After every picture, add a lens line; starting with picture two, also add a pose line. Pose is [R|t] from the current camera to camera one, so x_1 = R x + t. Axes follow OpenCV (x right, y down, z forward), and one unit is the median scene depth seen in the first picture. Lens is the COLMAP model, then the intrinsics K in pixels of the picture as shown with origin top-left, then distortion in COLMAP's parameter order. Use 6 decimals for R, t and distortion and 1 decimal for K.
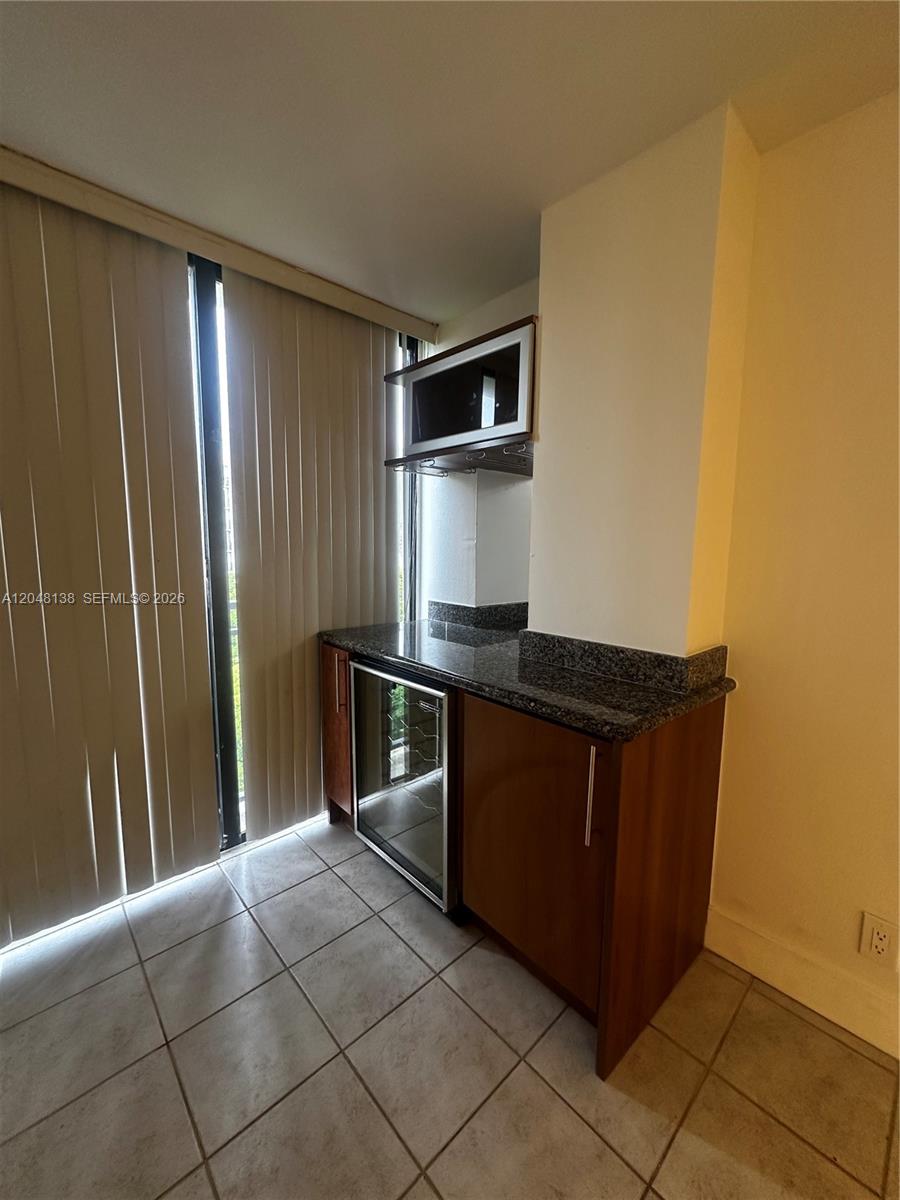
lens RADIAL K [[479.1, 0, 446.4], [0, 479.1, 597.6], [0, 0, 1]] dist [-0.003181, -0.000440]
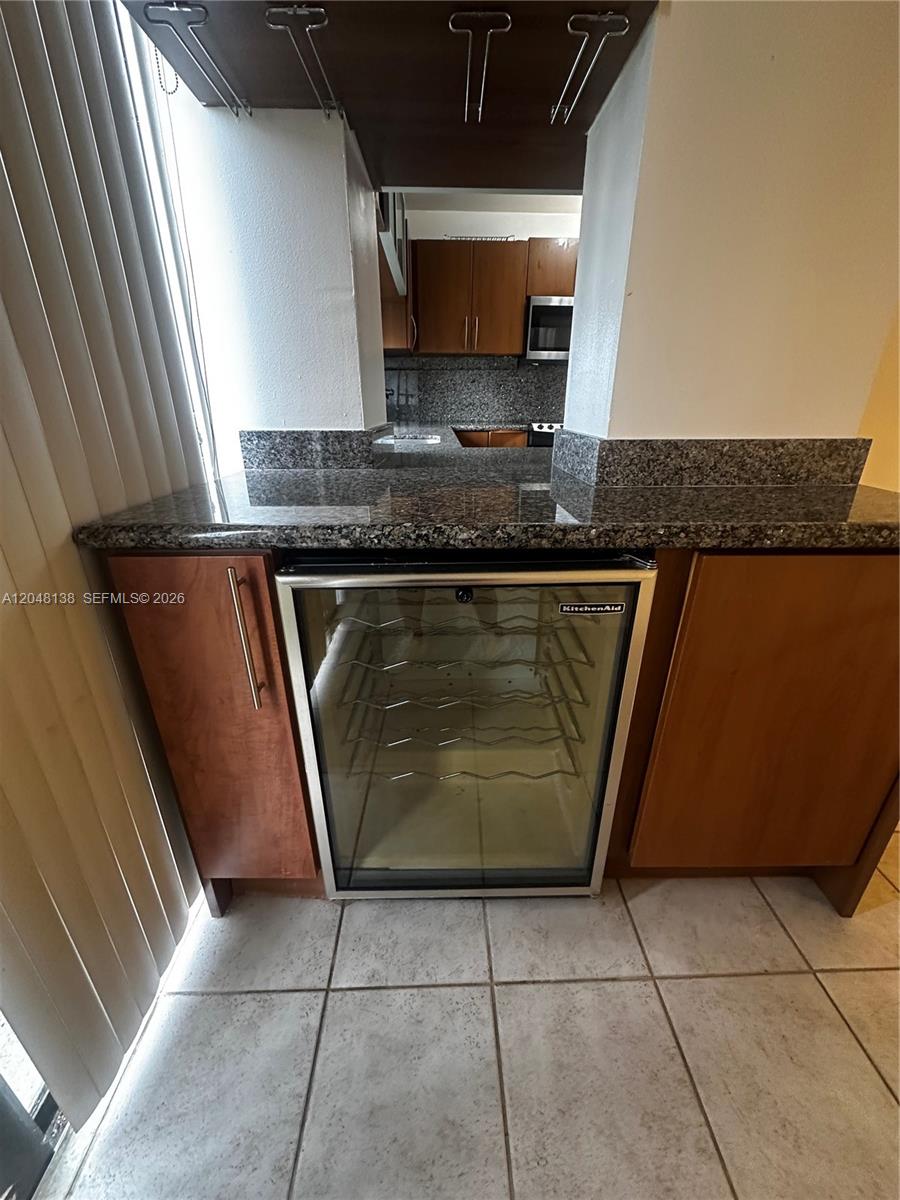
lens RADIAL K [[479.1, 0, 453.8], [0, 479.1, 598.6], [0, 0, 1]] dist [-0.003181, -0.000440]
pose [[0.657355, -0.303577, 0.689728, -0.473664], [0.094035, 0.941158, 0.324620, 0.048052], [-0.747691, -0.148532, 0.647222, 0.811708]]
